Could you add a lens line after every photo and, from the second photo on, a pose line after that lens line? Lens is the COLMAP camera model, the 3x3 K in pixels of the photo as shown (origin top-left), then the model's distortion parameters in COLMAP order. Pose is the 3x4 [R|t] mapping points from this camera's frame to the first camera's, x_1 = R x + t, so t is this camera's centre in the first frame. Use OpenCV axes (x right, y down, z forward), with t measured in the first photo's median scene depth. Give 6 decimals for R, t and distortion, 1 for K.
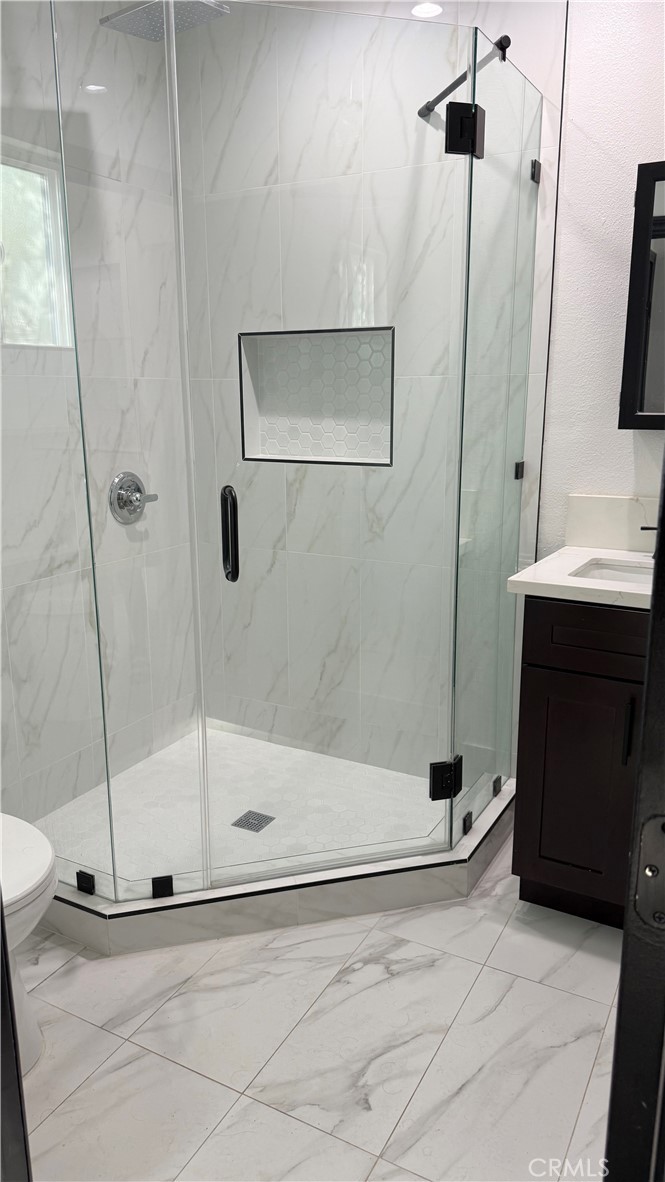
lens RADIAL K [[844.3, 0, 330.6], [0, 844.3, 622.8], [0, 0, 1]] dist [0.072432, -0.077249]
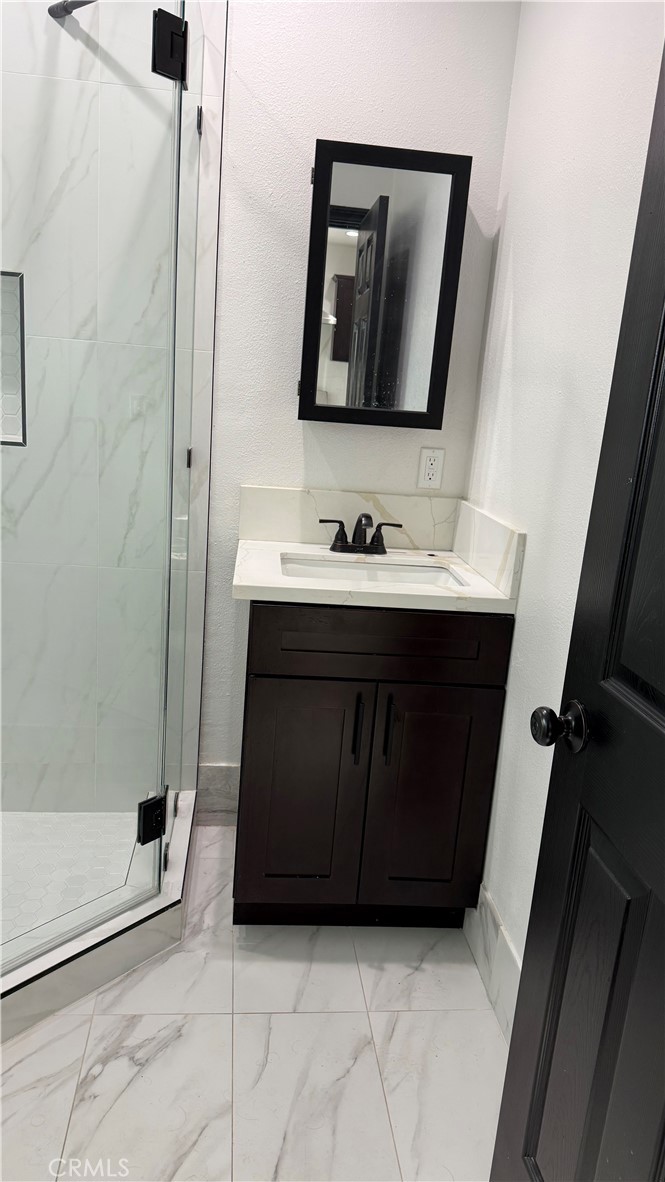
lens RADIAL K [[844.3, 0, 330.6], [0, 844.3, 622.8], [0, 0, 1]] dist [0.072432, -0.077249]
pose [[0.824500, -0.088511, 0.558896, -0.187216], [0.070531, 0.996063, 0.053695, -0.046294], [-0.561449, -0.004852, 0.827497, 0.184871]]
